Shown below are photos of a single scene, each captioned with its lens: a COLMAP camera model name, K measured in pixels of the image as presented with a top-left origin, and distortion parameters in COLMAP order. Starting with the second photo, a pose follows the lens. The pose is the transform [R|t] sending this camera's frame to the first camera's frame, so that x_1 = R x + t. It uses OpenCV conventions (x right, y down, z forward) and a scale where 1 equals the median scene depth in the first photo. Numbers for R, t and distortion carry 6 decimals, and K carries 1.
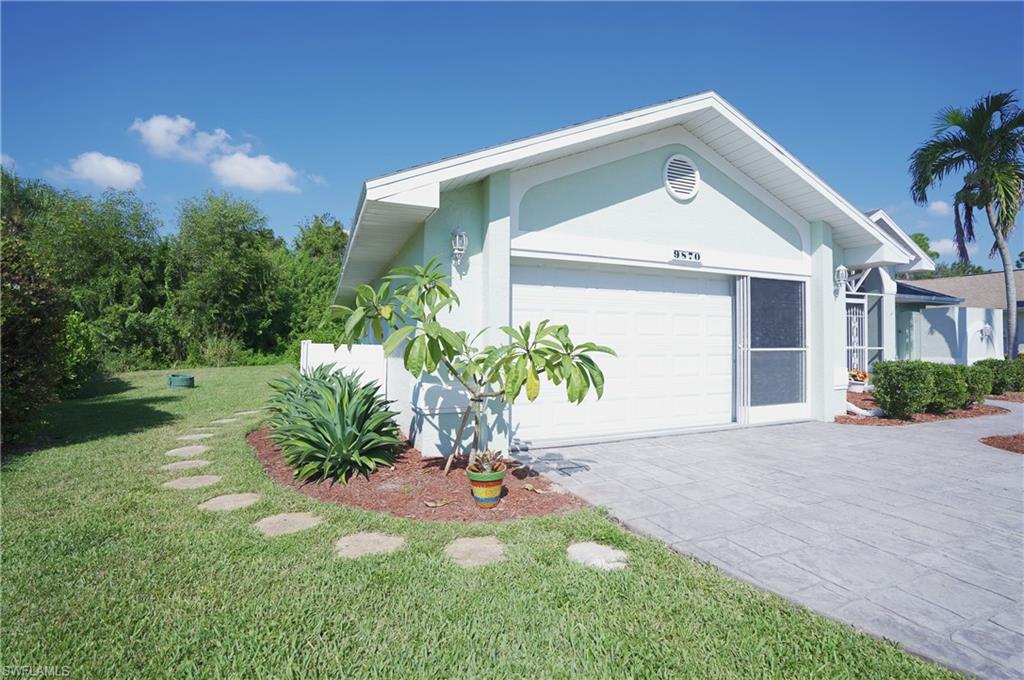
lens RADIAL K [[481.3, 0, 515.0], [0, 481.3, 337.4], [0, 0, 1]] dist [-0.058273, 0.026589]
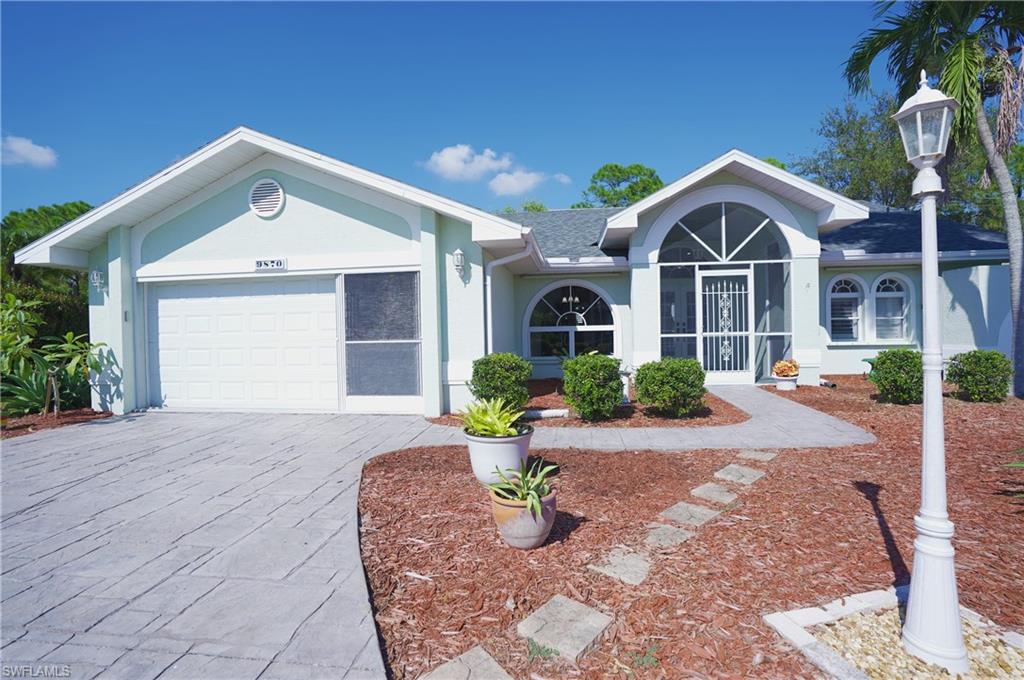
lens RADIAL K [[481.3, 0, 515.0], [0, 481.3, 337.4], [0, 0, 1]] dist [-0.058273, 0.026589]
pose [[0.863051, -0.013396, -0.504939, 1.330862], [0.026882, 0.999450, 0.019432, 0.004552], [0.504400, -0.030344, 0.862936, 0.253175]]
